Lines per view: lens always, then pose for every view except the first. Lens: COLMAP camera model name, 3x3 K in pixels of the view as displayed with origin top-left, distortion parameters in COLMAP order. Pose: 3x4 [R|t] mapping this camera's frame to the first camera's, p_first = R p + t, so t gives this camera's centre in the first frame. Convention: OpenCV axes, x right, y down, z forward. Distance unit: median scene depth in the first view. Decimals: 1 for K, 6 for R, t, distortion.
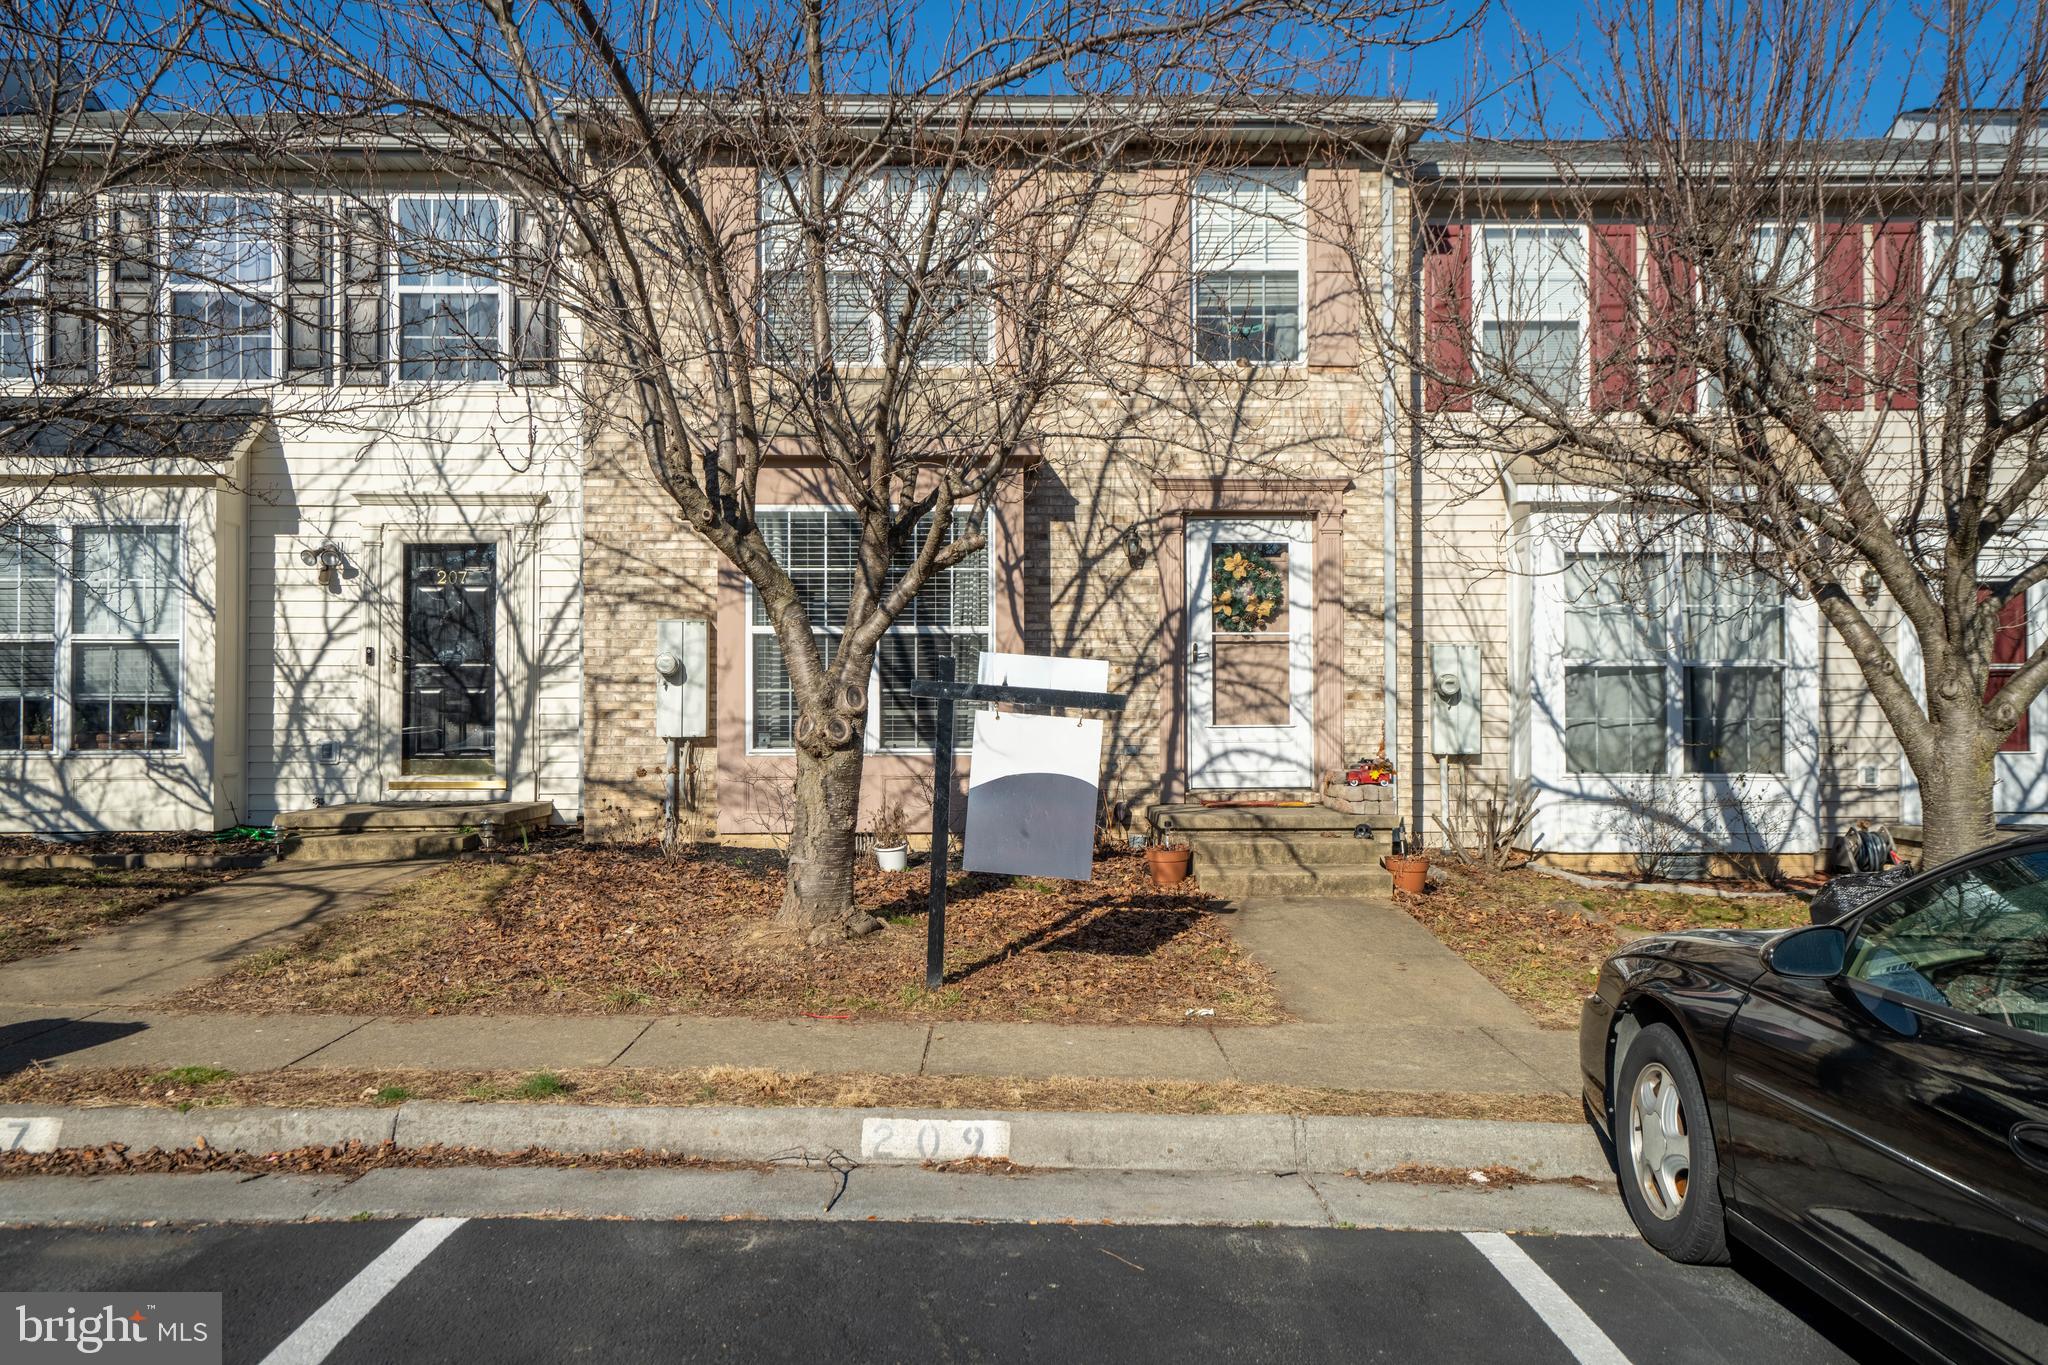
lens RADIAL K [[1656.4, 0, 1024.0], [0, 1656.4, 682.5], [0, 0, 1]] dist [0.001568, 0.000542]
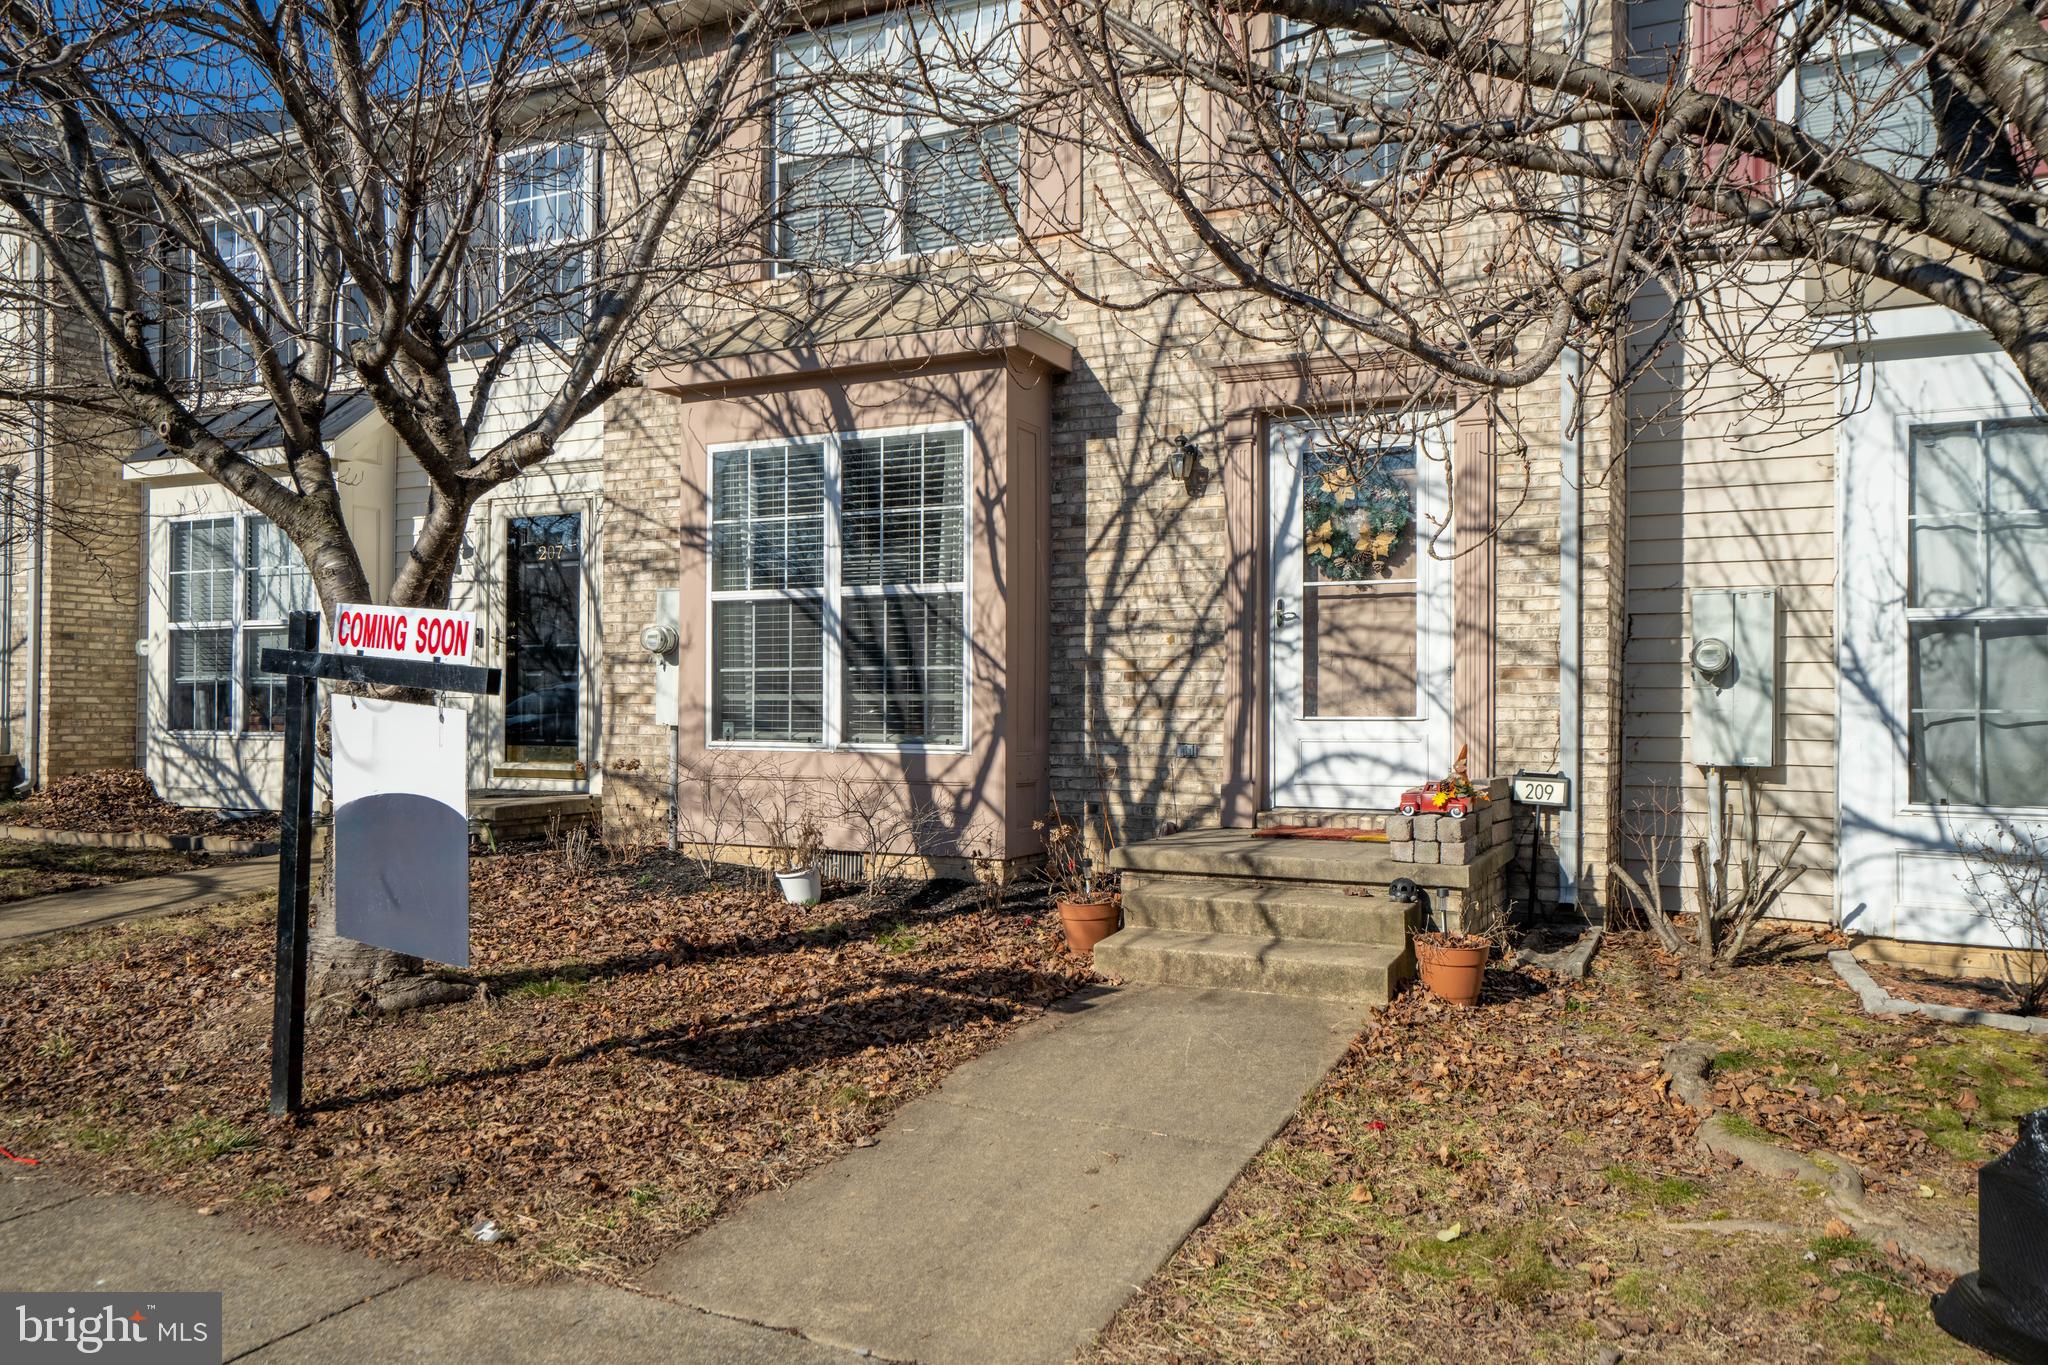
lens RADIAL K [[1523.3, 0, 1024.0], [0, 1523.3, 682.5], [0, 0, 1]] dist [-0.000386, 0.003558]
pose [[0.877968, -0.002314, -0.478714, 0.316904], [0.005565, 0.999970, 0.005372, 0.007286], [0.478687, -0.007381, 0.877954, 0.387581]]
